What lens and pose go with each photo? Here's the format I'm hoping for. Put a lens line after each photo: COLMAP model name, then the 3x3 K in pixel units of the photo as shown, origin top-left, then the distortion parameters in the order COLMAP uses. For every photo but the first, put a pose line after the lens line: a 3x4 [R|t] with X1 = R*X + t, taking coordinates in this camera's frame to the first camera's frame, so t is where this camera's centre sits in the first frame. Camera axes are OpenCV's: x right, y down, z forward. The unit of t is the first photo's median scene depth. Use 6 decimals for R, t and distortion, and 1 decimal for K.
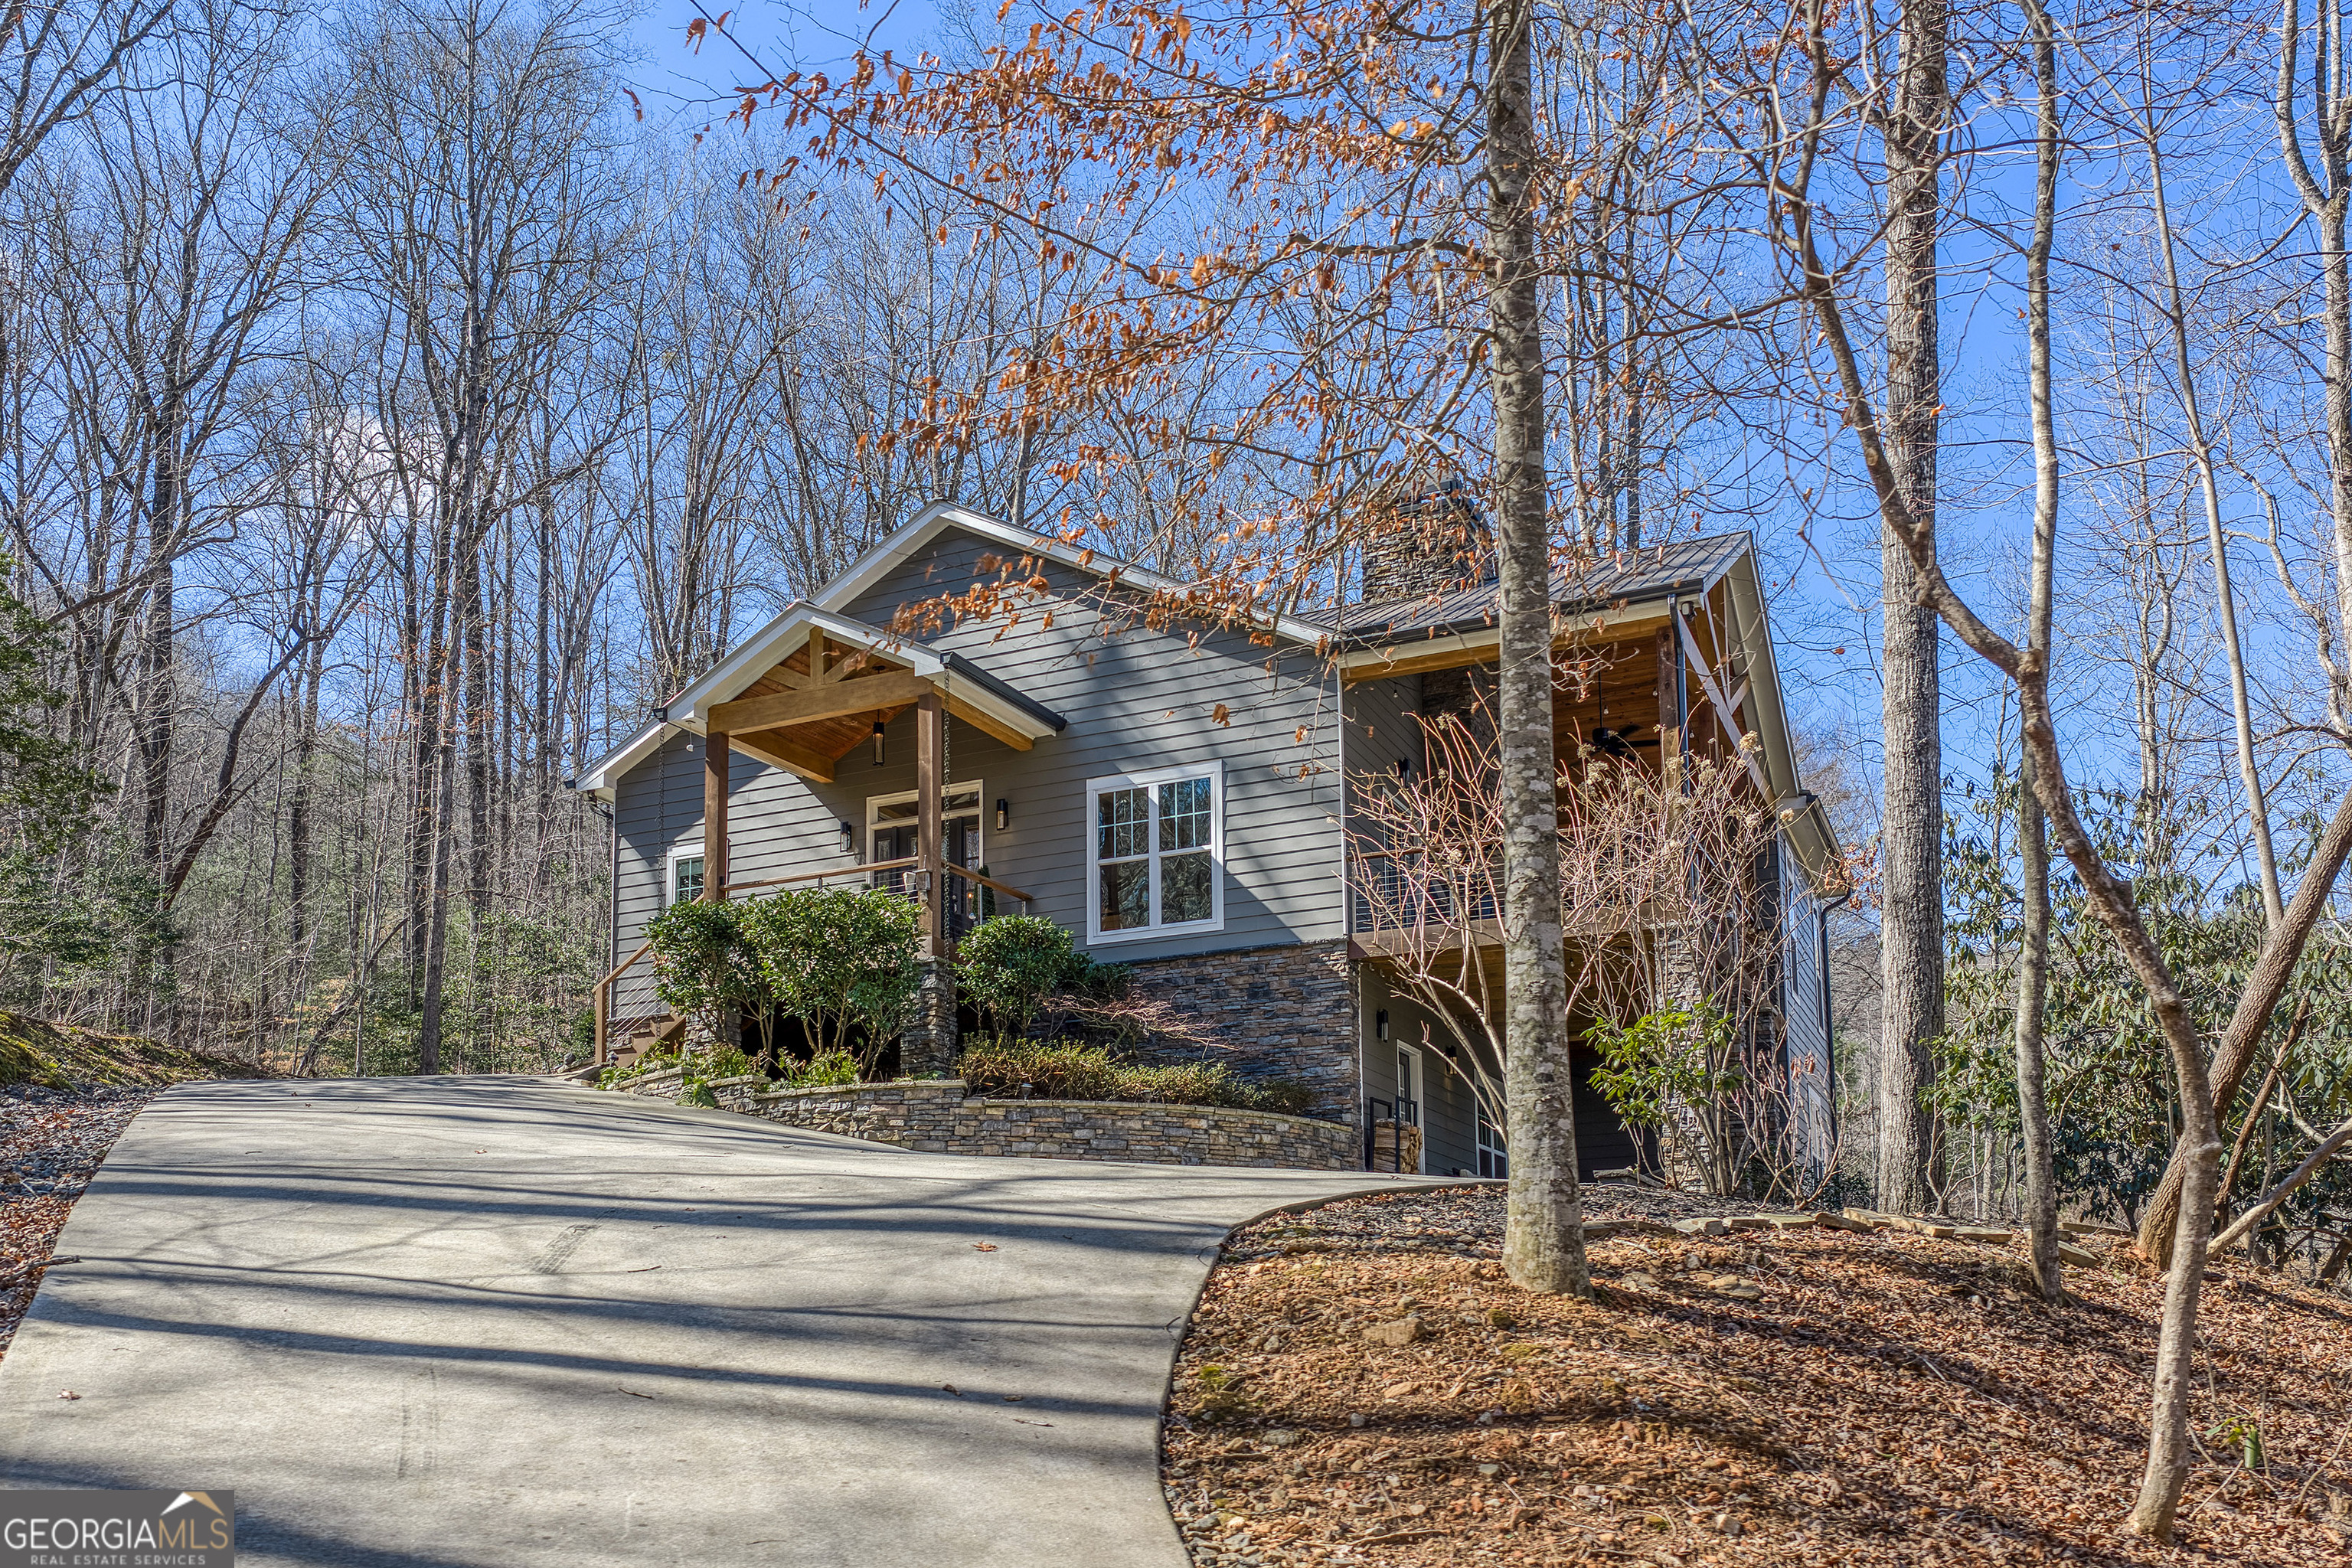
lens RADIAL K [[1924.4, 0, 1176.0], [0, 1924.4, 784.0], [0, 0, 1]] dist [0.035231, -0.007397]
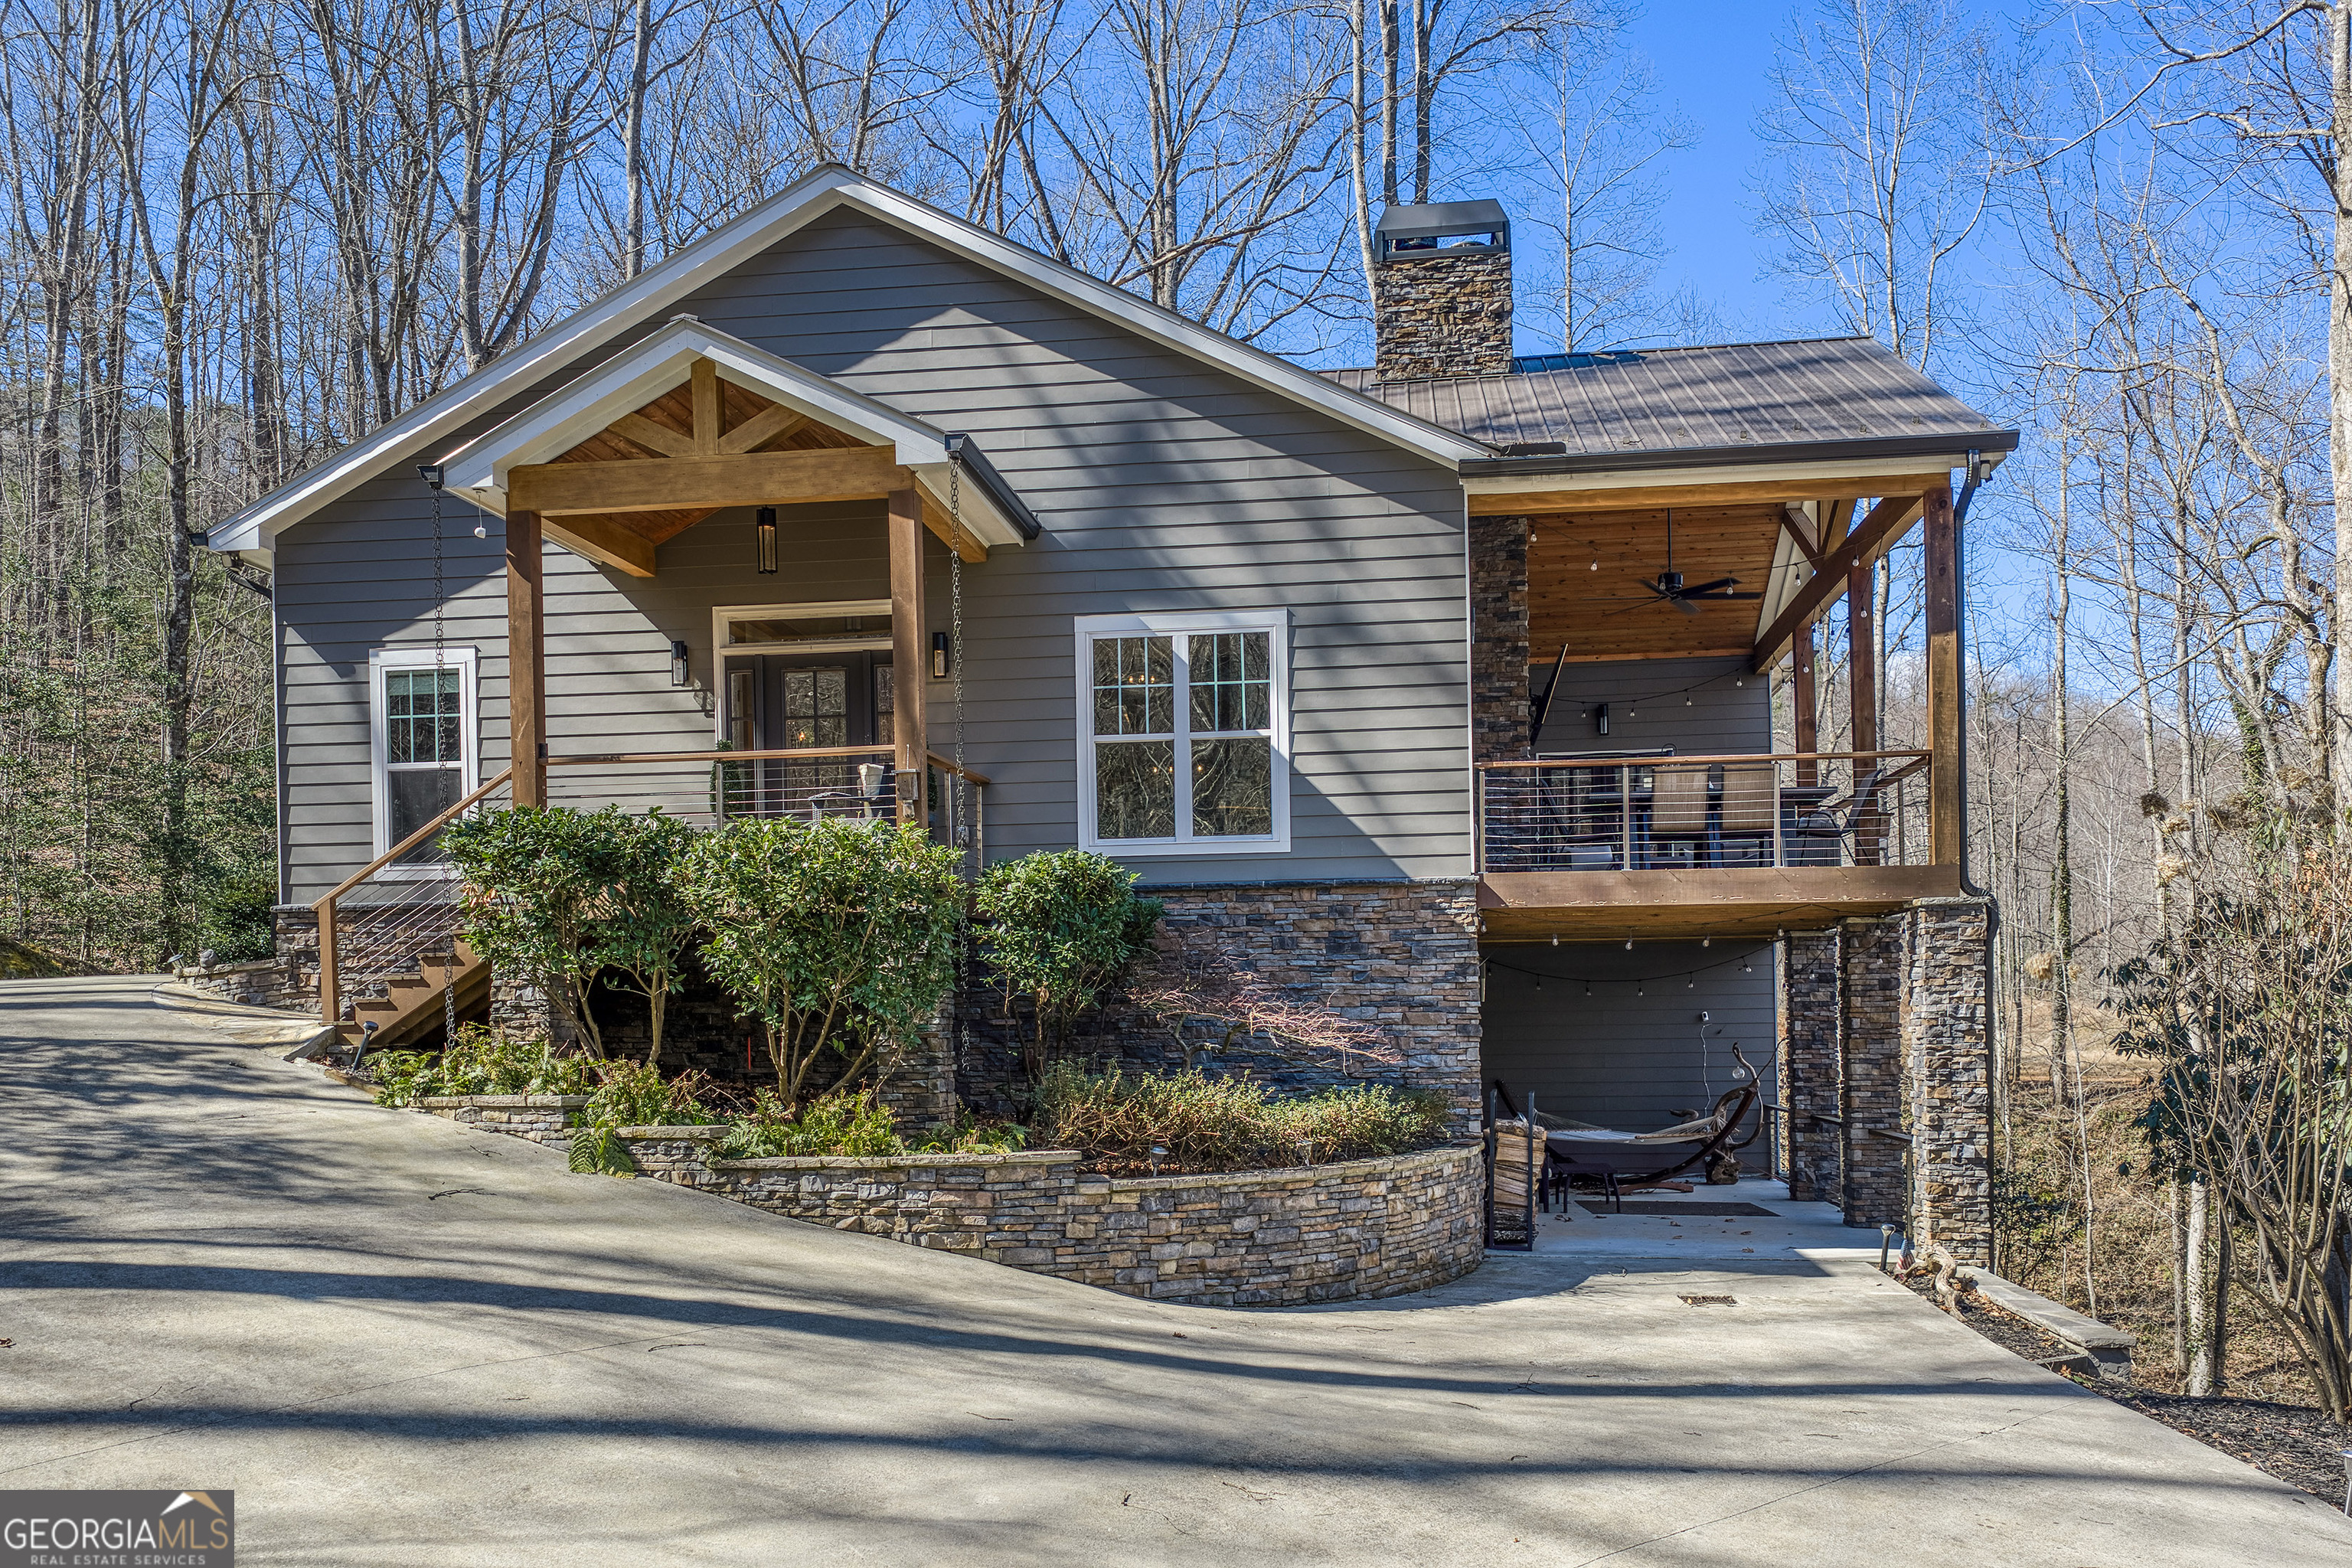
lens RADIAL K [[1924.4, 0, 1176.0], [0, 1924.4, 784.0], [0, 0, 1]] dist [0.035231, -0.007397]
pose [[0.956279, 0.032637, 0.290630, -0.221371], [-0.082507, 0.983494, 0.161035, -0.060249], [-0.280577, -0.177974, 0.943187, 0.332474]]
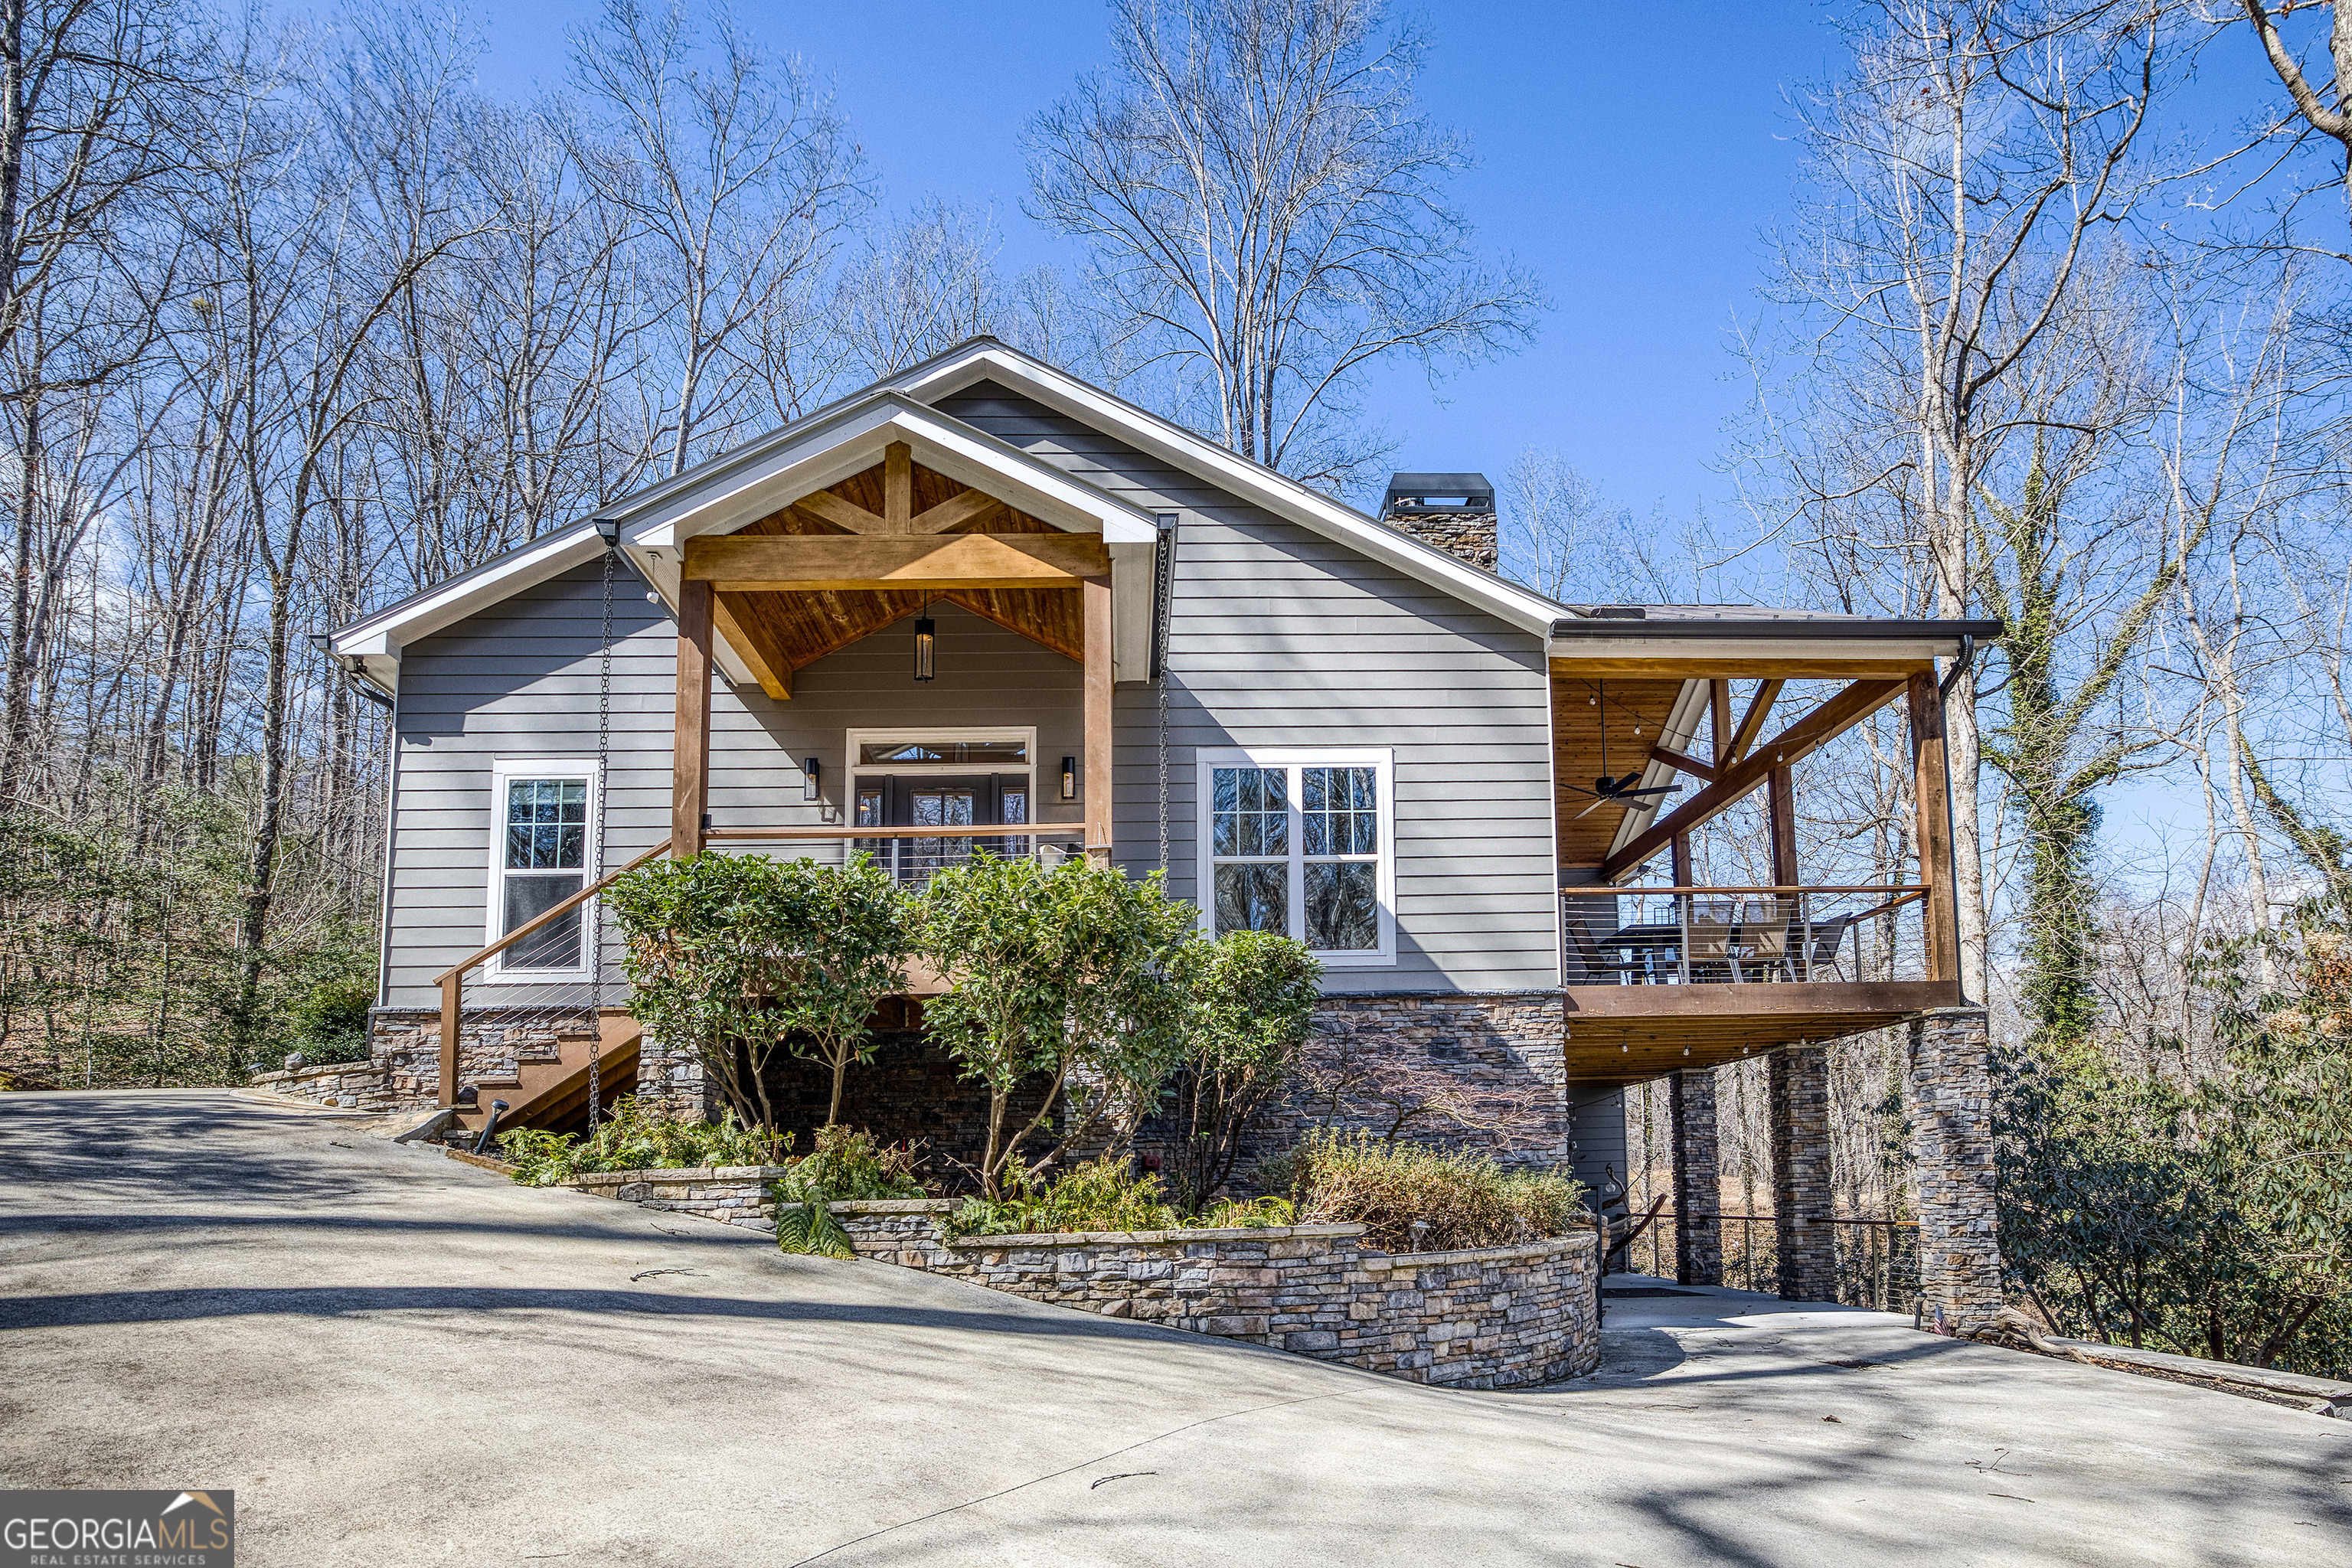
lens RADIAL K [[1267.5, 0, 1224.0], [0, 1267.5, 921.4], [0, 0, 1]] dist [-0.020628, 0.000634]
pose [[0.883443, 0.089230, 0.459963, -0.272949], [-0.128096, 0.990295, 0.053922, 0.038375], [-0.450688, -0.106556, 0.886299, 0.562229]]
